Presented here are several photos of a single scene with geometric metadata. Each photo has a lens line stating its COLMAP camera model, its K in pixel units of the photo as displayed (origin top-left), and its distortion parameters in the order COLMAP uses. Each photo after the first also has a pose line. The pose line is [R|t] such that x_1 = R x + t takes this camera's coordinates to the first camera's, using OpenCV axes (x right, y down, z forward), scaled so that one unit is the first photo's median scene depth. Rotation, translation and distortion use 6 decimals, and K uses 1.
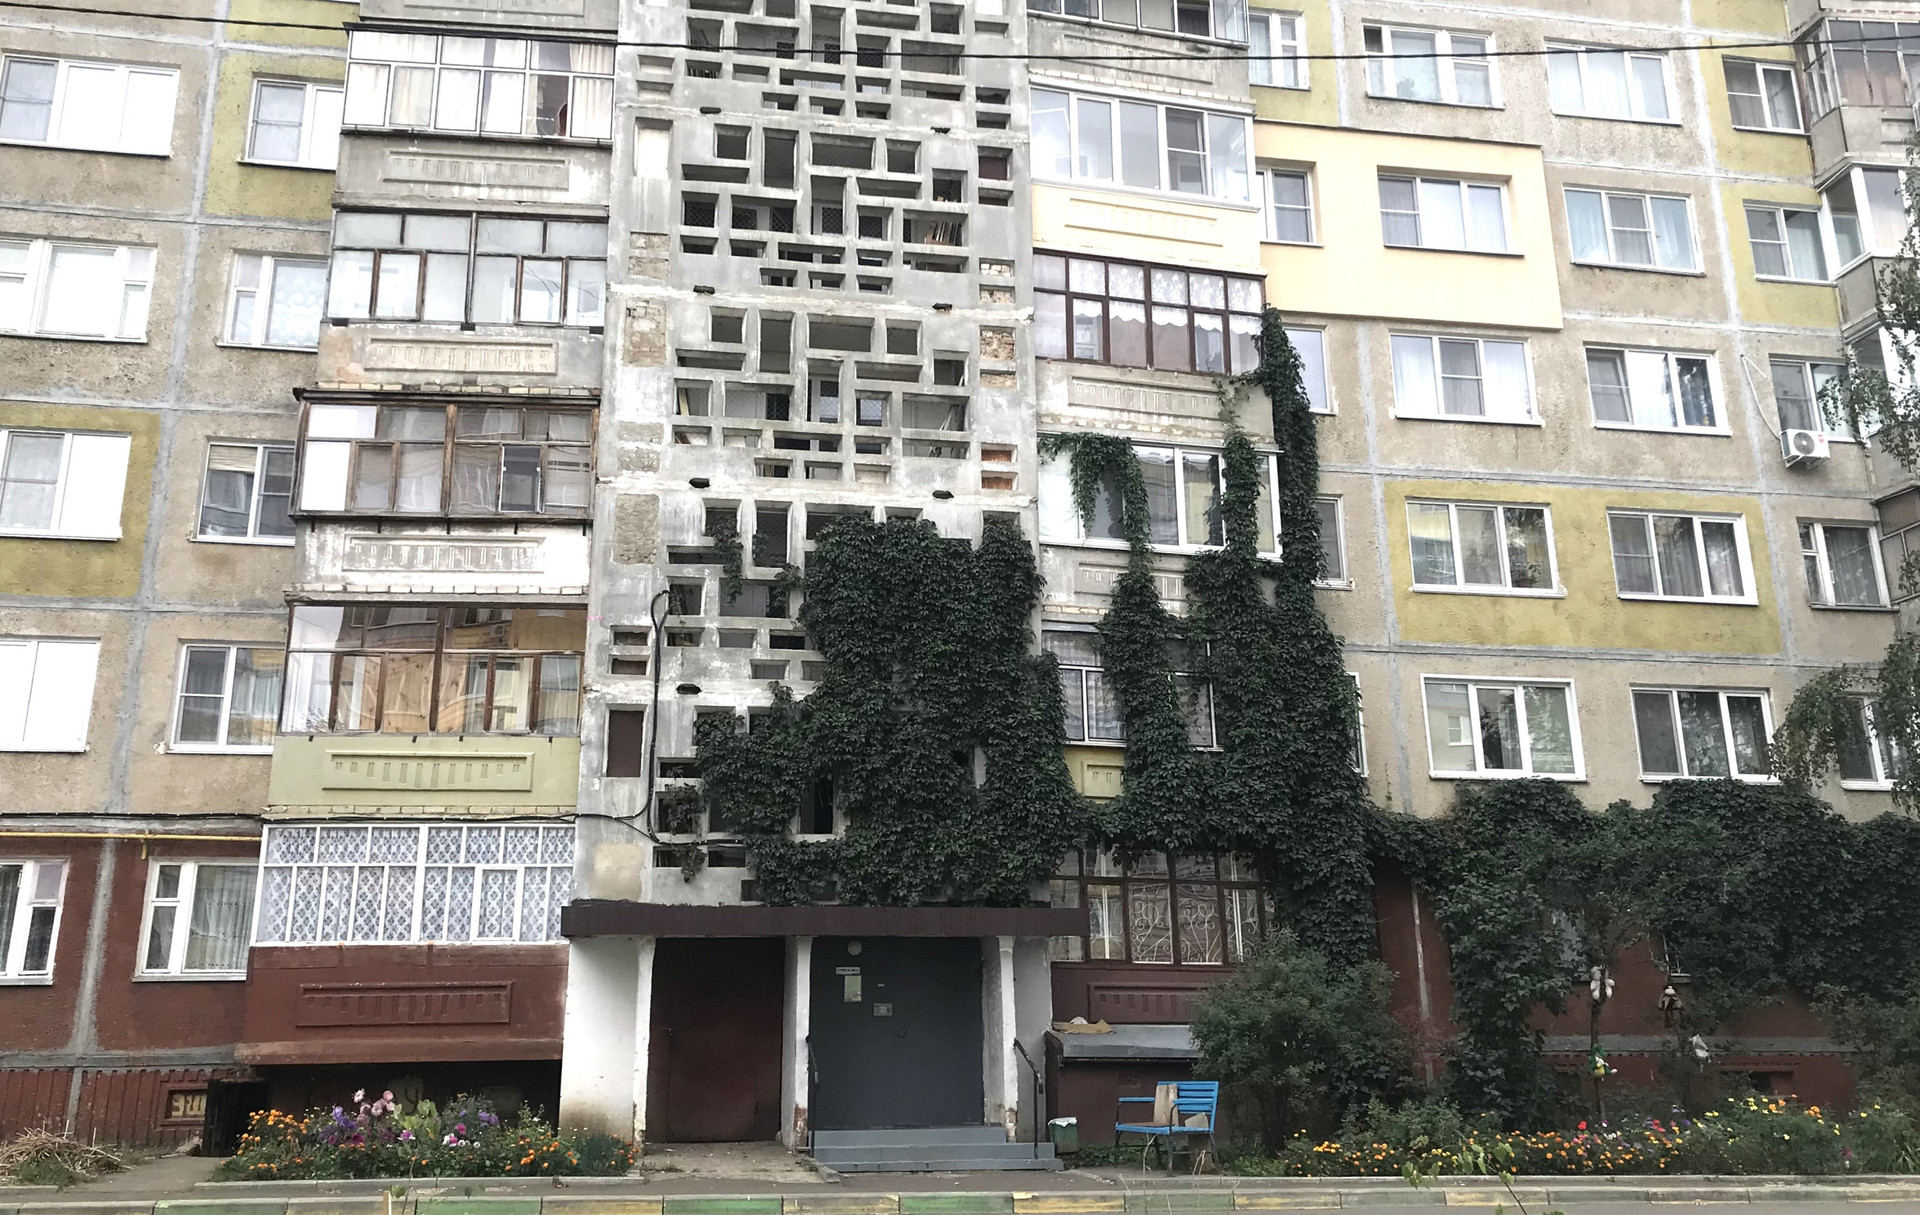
lens RADIAL K [[1664.0, 0, 975.8], [0, 1664.0, 602.8], [0, 0, 1]] dist [0.055207, -0.040390]
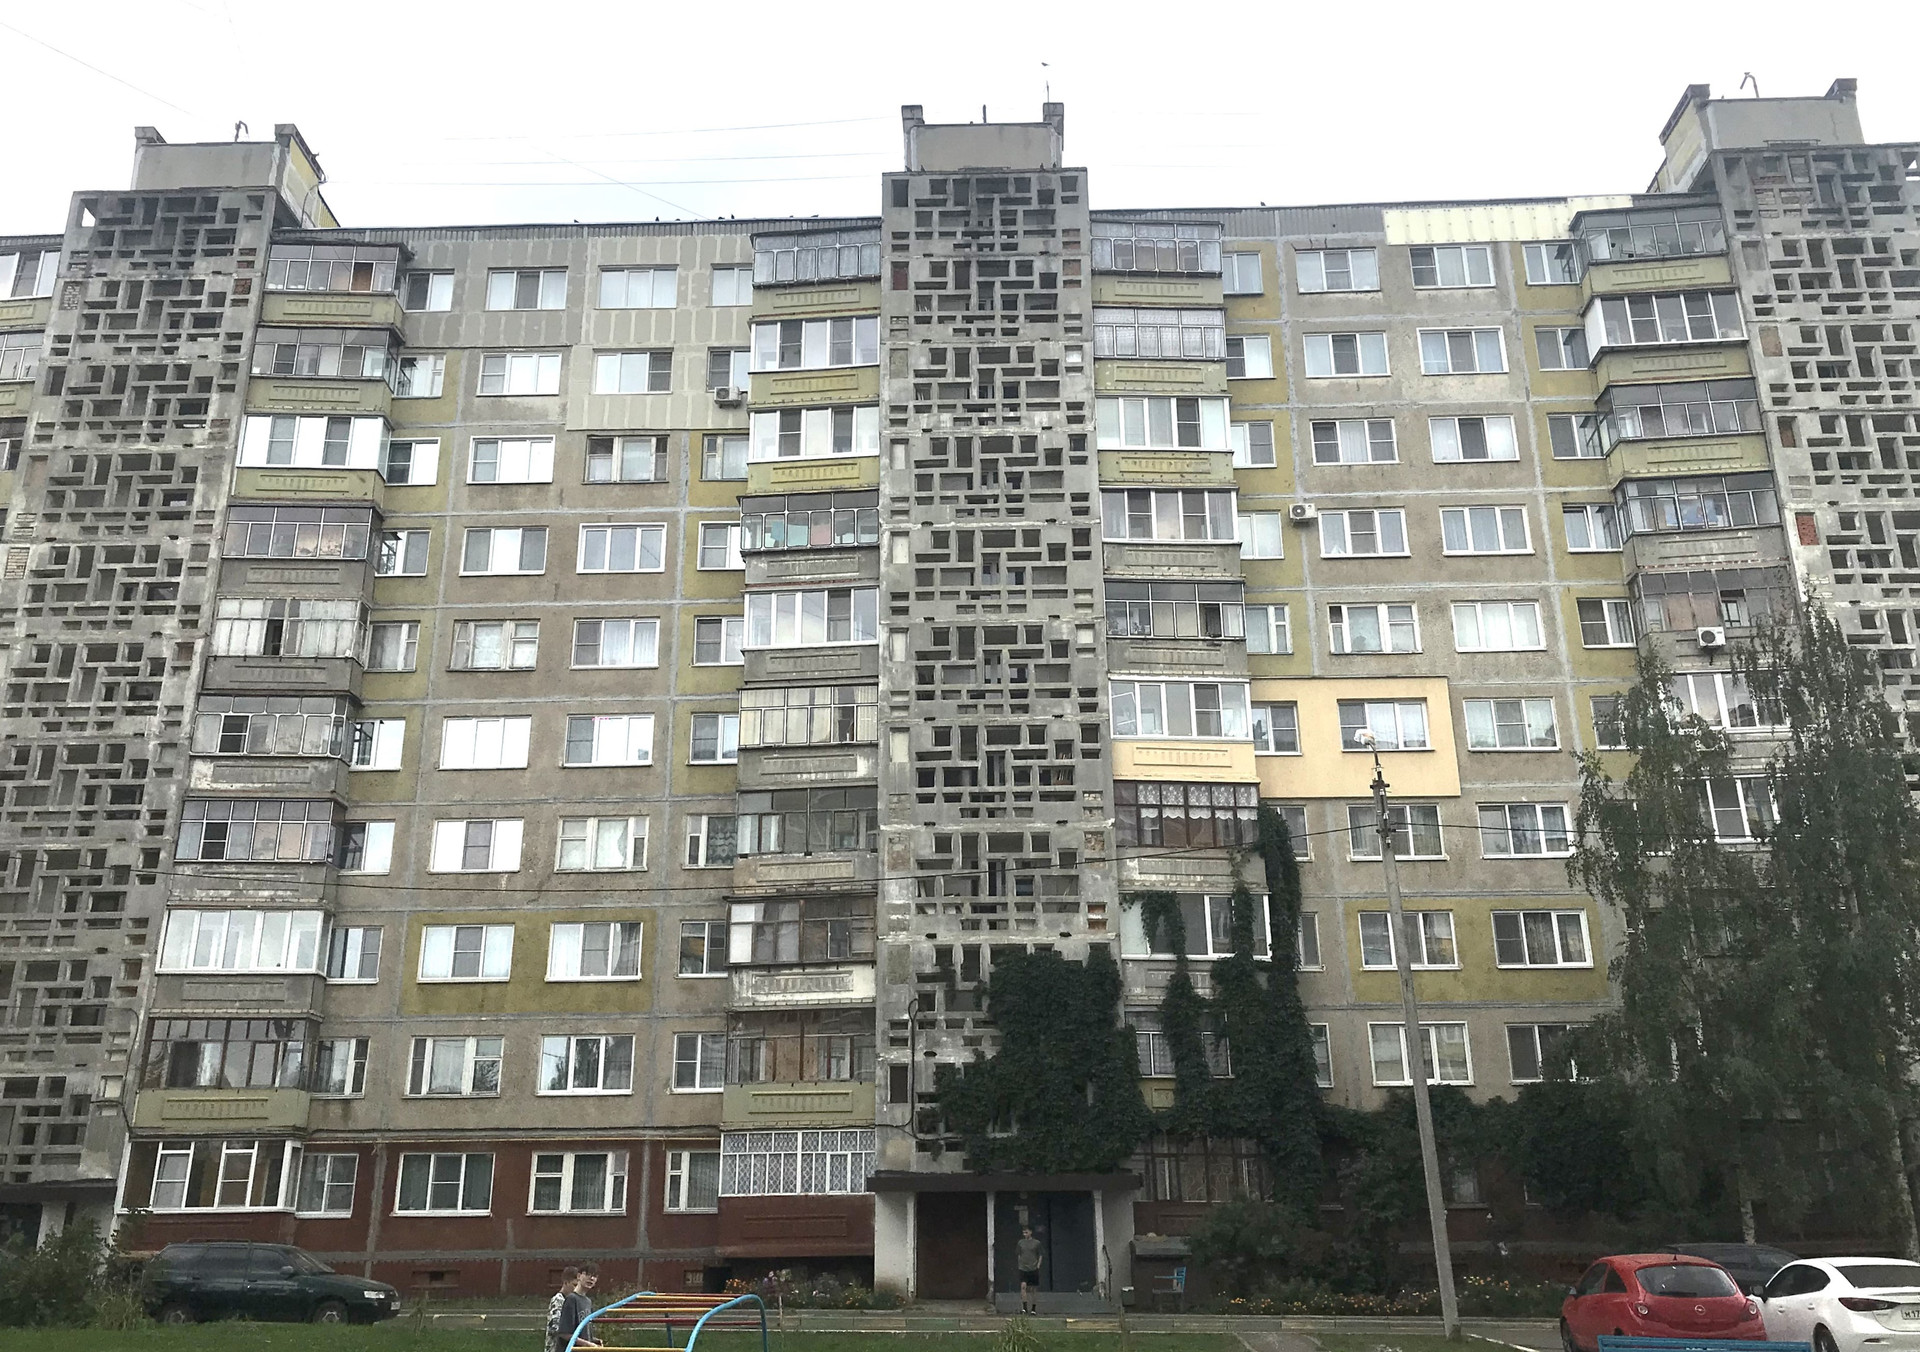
lens RADIAL K [[1640.4, 0, 937.1], [0, 1640.4, 739.0], [0, 0, 1]] dist [0.053116, 0.015949]
pose [[0.973057, -0.068750, -0.220075, 0.243272], [0.059268, 0.997018, -0.049413, -0.191831], [0.222816, 0.035039, 0.974231, -0.737902]]
